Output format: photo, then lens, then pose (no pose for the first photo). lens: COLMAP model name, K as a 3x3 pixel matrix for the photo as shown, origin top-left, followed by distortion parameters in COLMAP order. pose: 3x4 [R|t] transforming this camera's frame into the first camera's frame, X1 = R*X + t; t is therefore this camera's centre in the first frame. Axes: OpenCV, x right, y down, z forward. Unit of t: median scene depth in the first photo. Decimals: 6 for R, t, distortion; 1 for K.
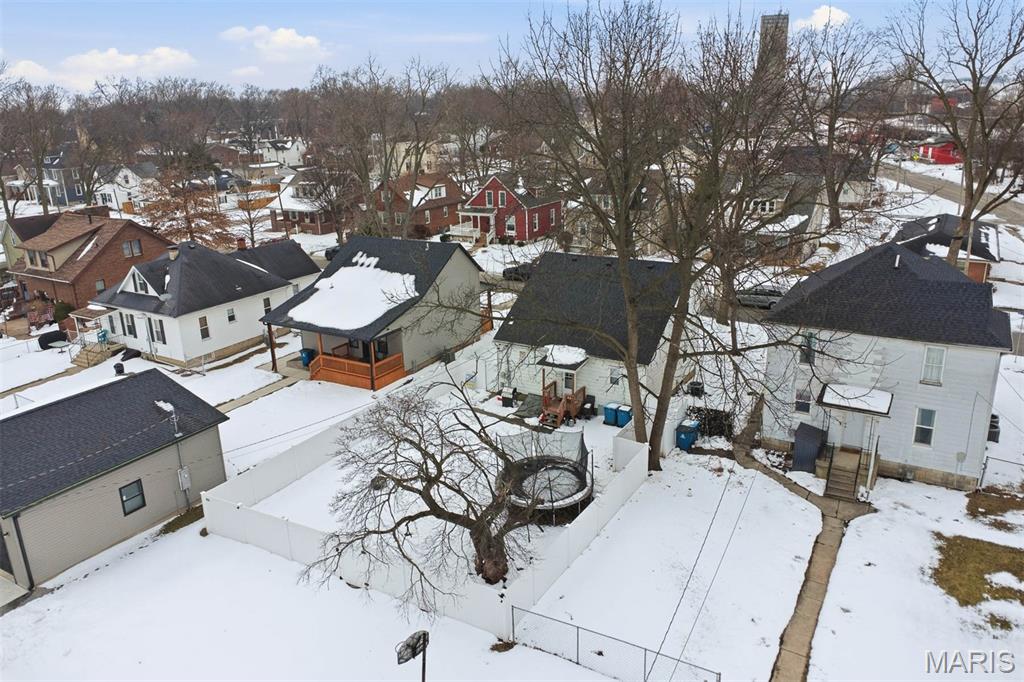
lens RADIAL K [[743.2, 0, 512.0], [0, 743.2, 341.0], [0, 0, 1]] dist [0.006678, 0.002554]
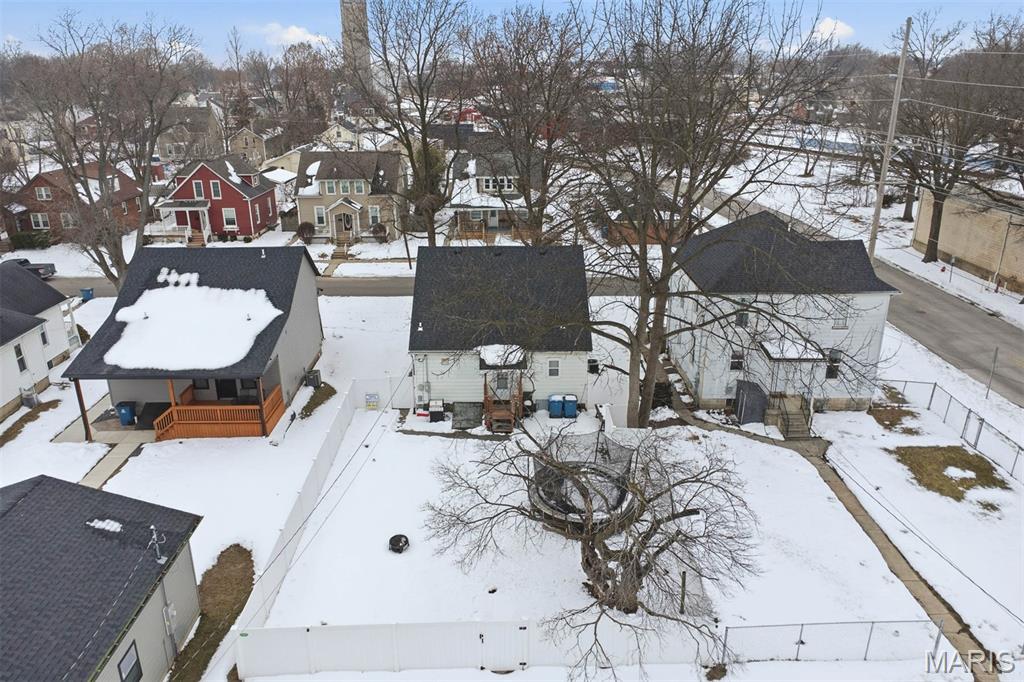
lens RADIAL K [[732.1, 0, 498.2], [0, 732.1, 340.7], [0, 0, 1]] dist [0.009967, 0.003579]
pose [[0.857732, -0.155429, 0.490039, -0.380161], [0.139752, 0.987801, 0.068694, -0.061998], [-0.494737, 0.009563, 0.868990, 0.196330]]
